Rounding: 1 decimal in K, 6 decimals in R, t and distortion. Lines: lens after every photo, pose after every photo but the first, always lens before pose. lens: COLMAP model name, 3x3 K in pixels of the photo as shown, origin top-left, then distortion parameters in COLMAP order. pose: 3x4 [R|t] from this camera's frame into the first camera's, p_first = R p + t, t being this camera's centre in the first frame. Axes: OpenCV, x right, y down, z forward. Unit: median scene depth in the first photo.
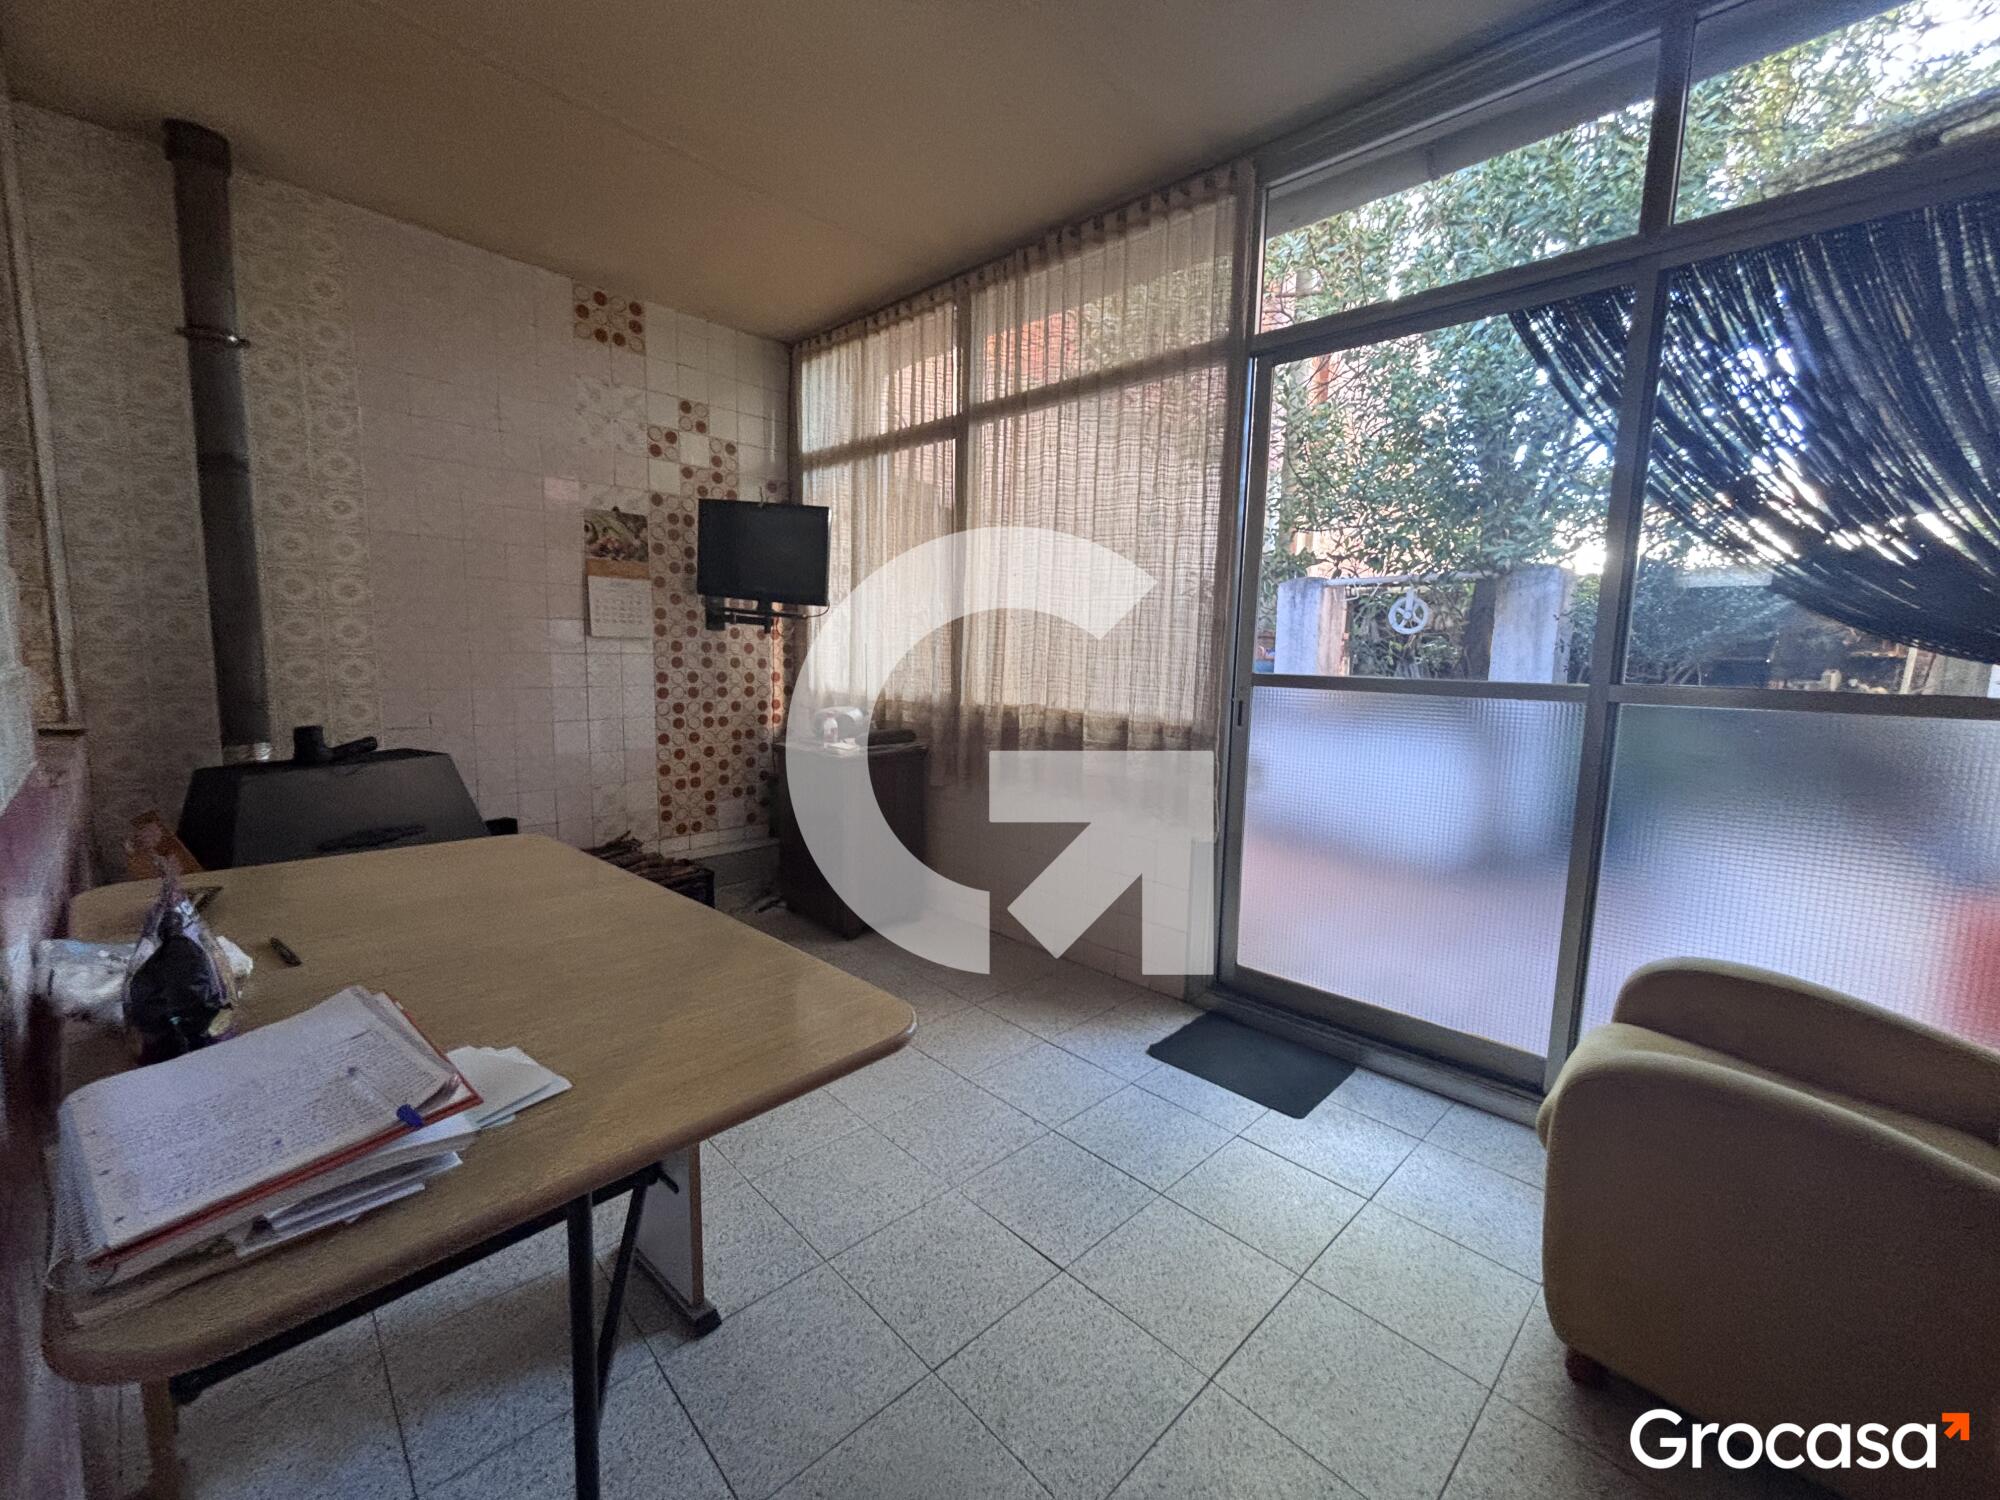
lens RADIAL K [[802.5, 0, 1000.0], [0, 802.5, 750.0], [0, 0, 1]] dist [0.001239, -0.000203]
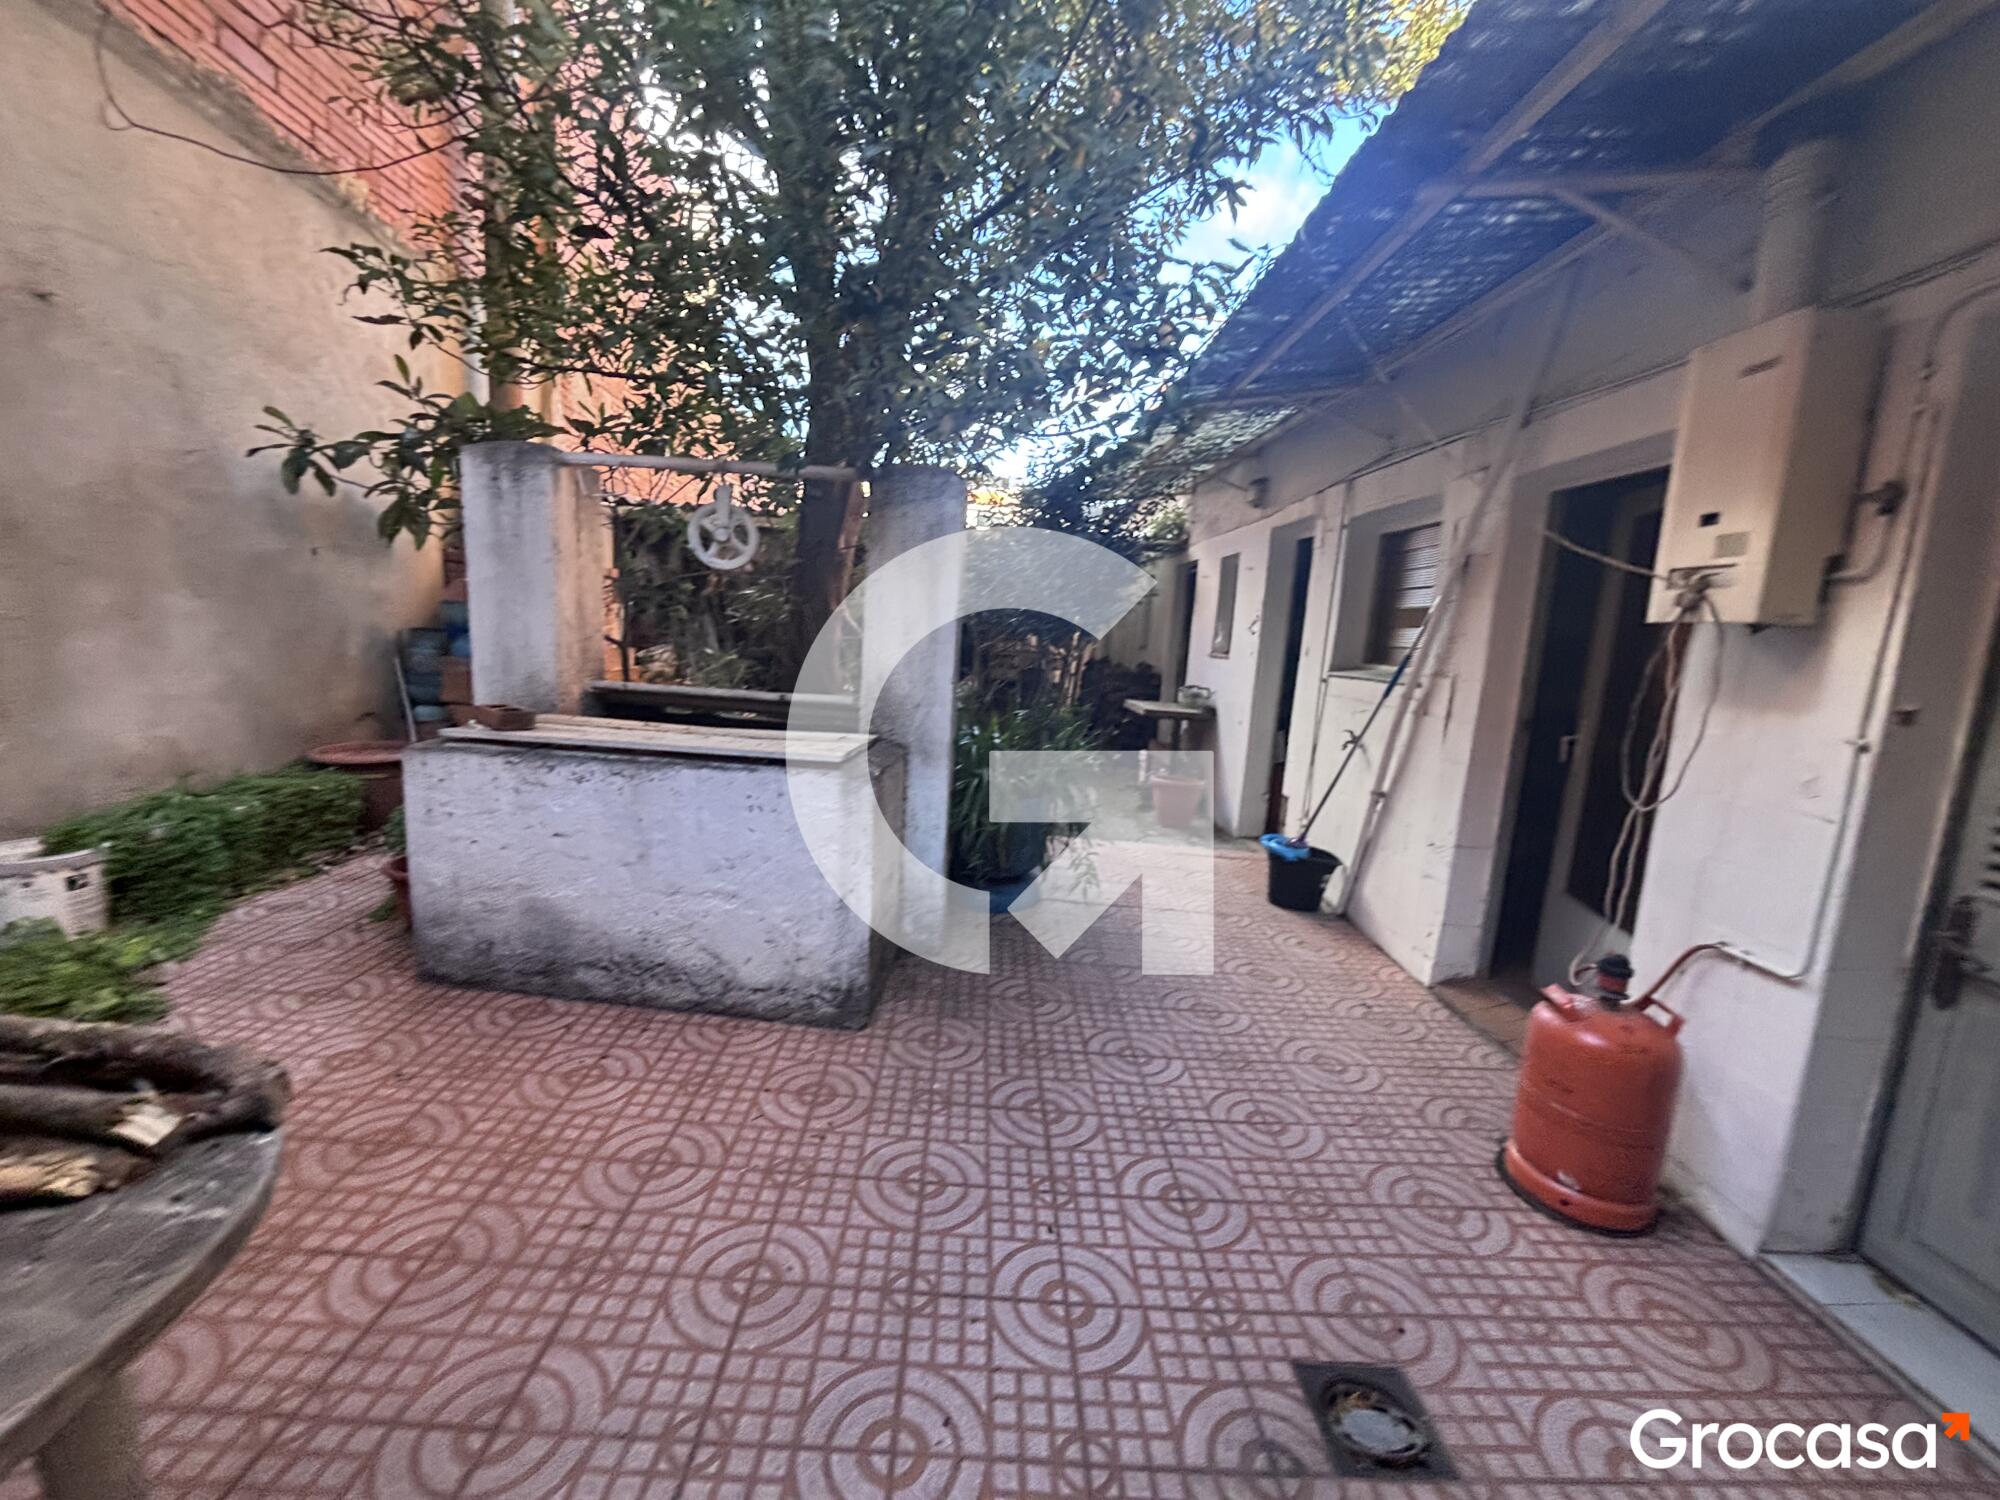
lens RADIAL K [[809.6, 0, 991.2], [0, 809.6, 743.6], [0, 0, 1]] dist [0.001303, 0.000888]
pose [[0.675639, -0.087621, 0.732007, 0.211870], [0.037807, 0.995724, 0.084293, -0.064587], [-0.736263, -0.029276, 0.676062, 0.478649]]
